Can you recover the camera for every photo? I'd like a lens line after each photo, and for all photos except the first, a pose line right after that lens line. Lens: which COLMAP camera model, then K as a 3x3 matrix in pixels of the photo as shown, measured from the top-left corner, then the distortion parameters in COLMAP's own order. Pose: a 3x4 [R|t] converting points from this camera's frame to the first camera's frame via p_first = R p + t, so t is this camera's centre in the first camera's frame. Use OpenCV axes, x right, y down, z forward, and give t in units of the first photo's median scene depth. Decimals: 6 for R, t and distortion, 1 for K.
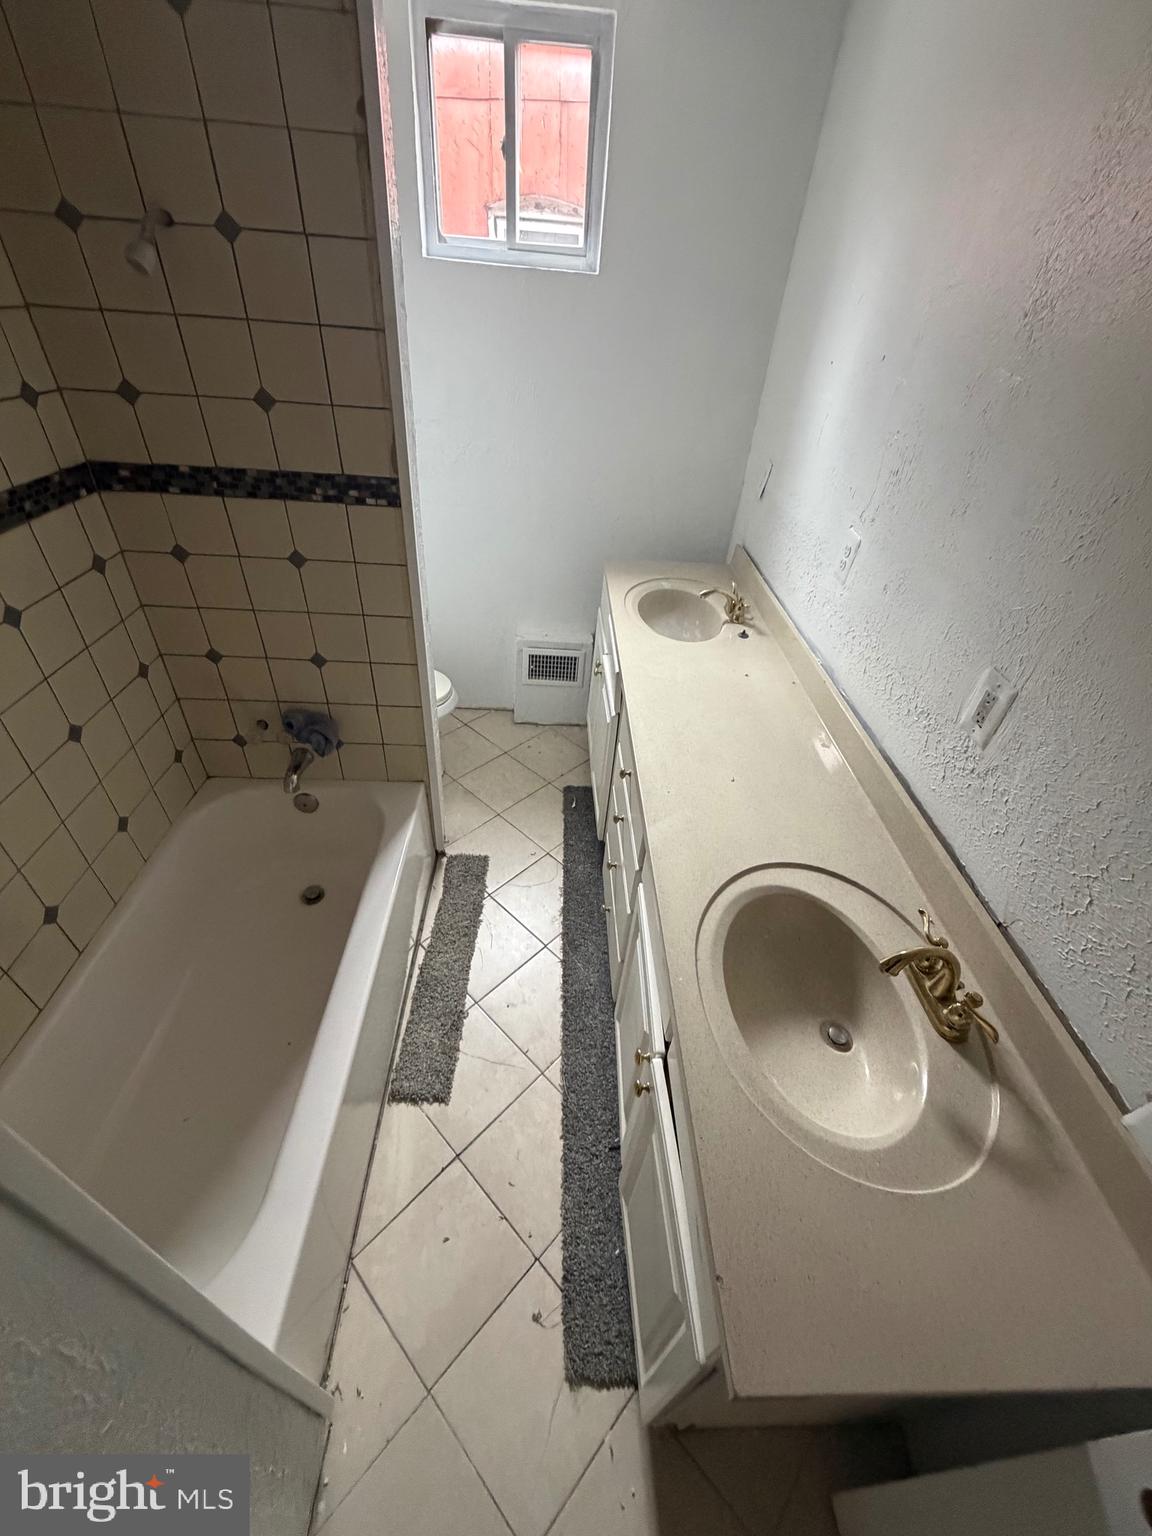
lens RADIAL K [[610.9, 0, 577.3], [0, 610.9, 761.4], [0, 0, 1]] dist [-0.000887, 0.000297]
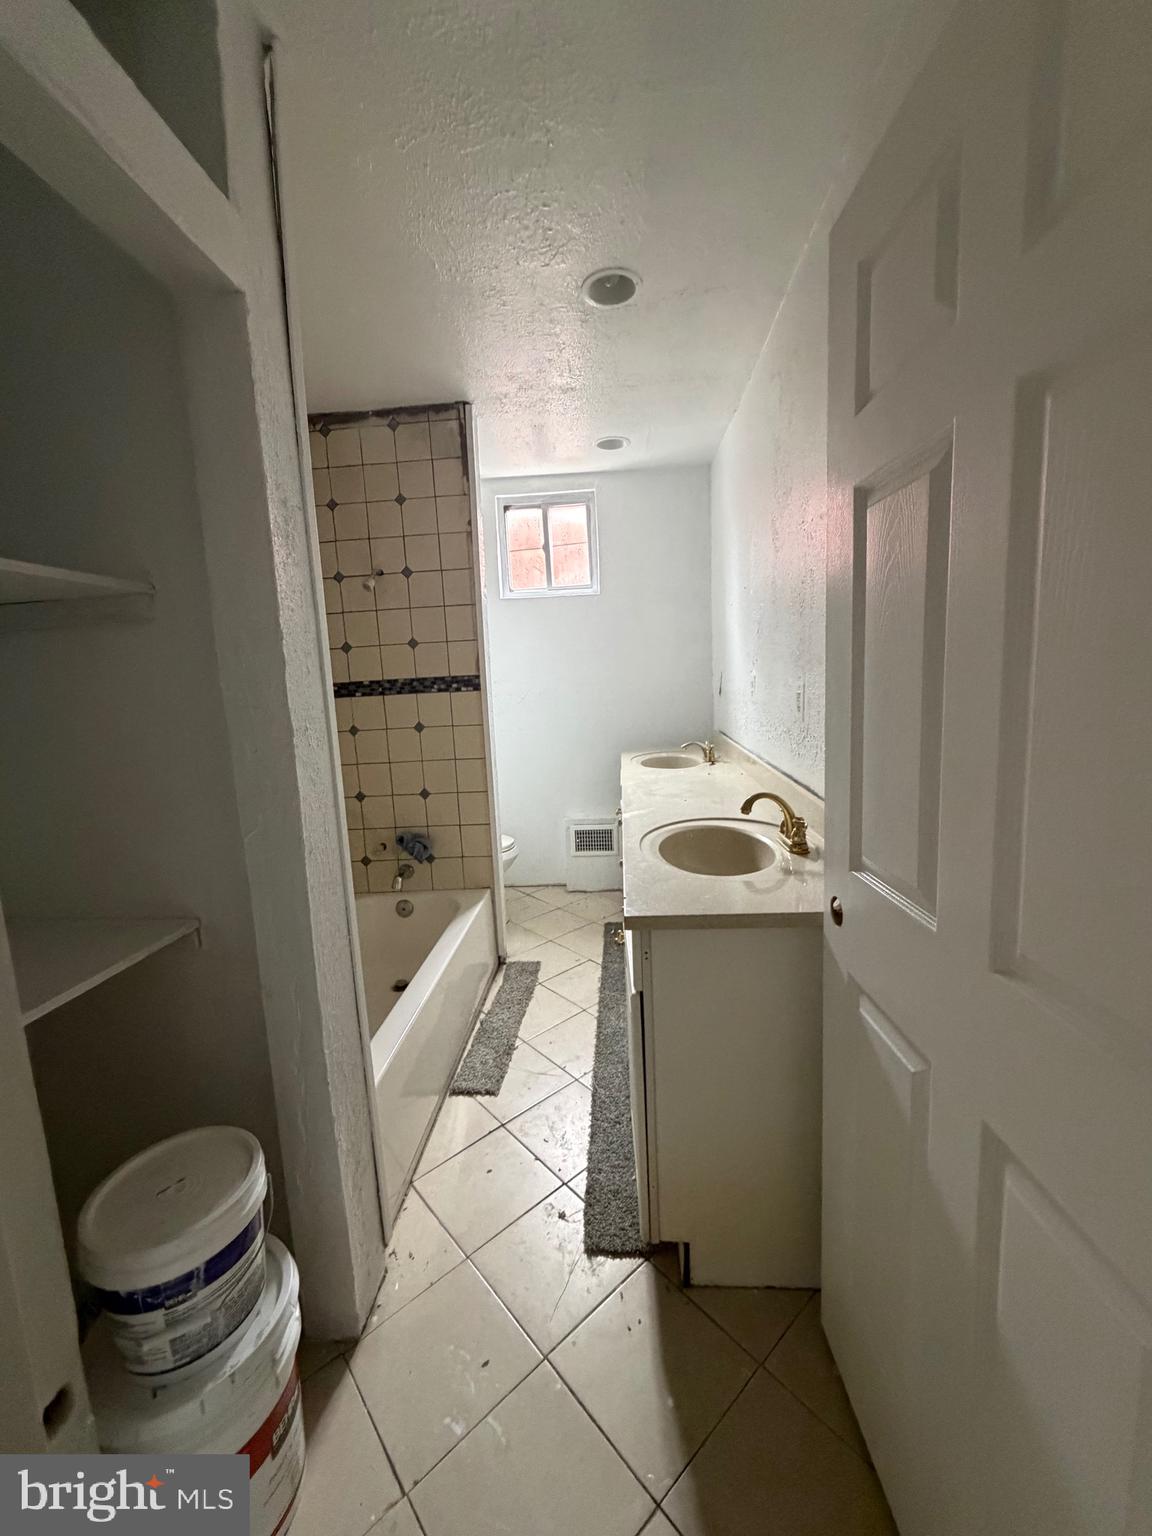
lens RADIAL K [[610.9, 0, 577.3], [0, 610.9, 761.4], [0, 0, 1]] dist [-0.000887, 0.000297]
pose [[0.989061, -0.100873, -0.107625, 0.129519], [0.034345, 0.867053, -0.497030, 0.549051], [0.143453, 0.487897, 0.861033, -0.308171]]
